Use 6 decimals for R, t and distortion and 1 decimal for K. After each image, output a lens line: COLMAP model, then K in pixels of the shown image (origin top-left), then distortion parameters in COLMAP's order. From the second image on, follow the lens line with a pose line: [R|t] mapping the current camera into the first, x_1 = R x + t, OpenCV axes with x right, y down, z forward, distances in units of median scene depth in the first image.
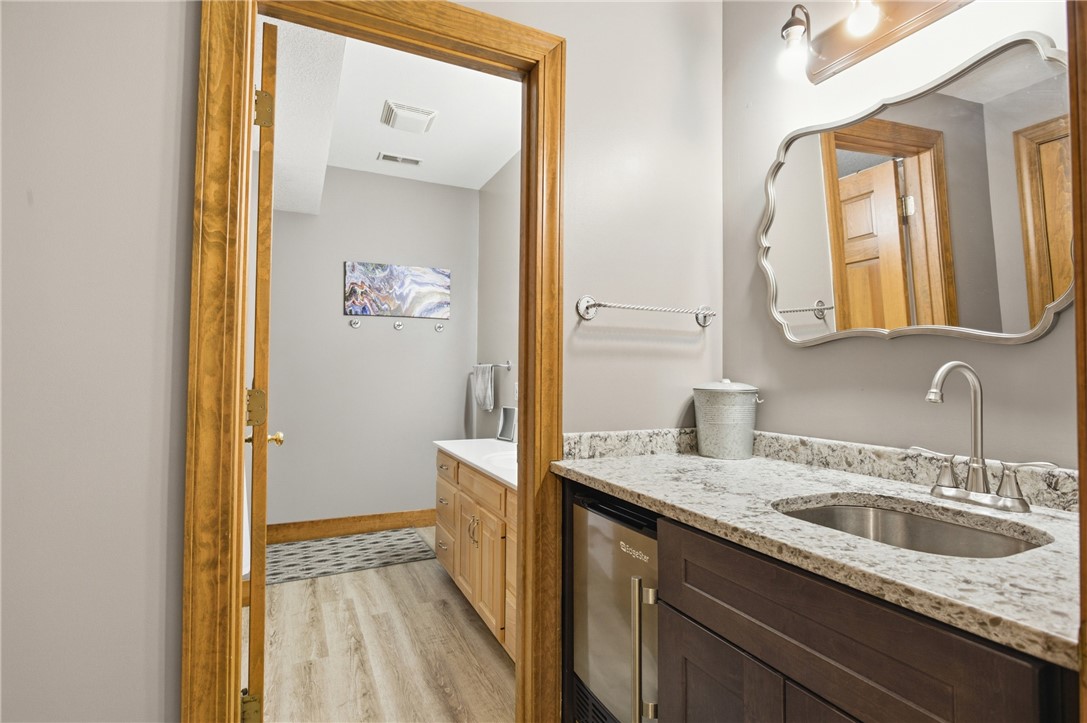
lens RADIAL K [[524.4, 0, 543.7], [0, 524.4, 366.6], [0, 0, 1]] dist [-0.007531, 0.000535]
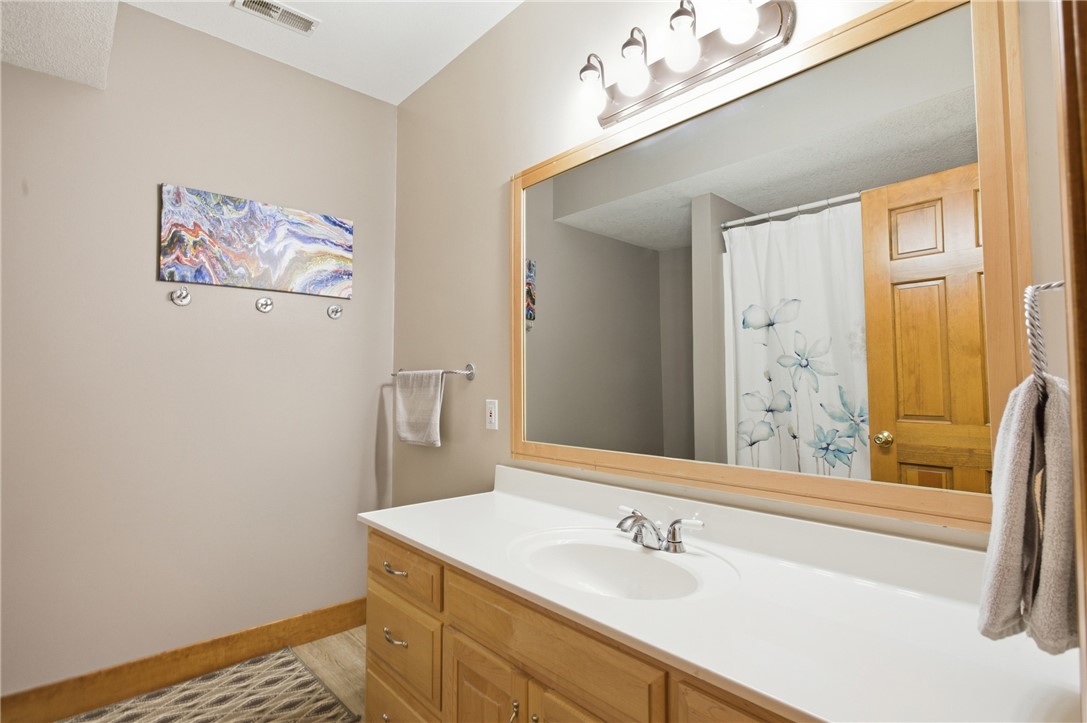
lens RADIAL K [[524.4, 0, 544.9], [0, 524.4, 362.5], [0, 0, 1]] dist [-0.007531, 0.000535]
pose [[0.953659, 0.002011, 0.300884, -0.157450], [0.005380, 0.999704, -0.023734, 0.001600], [-0.300843, 0.024252, 0.953365, 0.357102]]
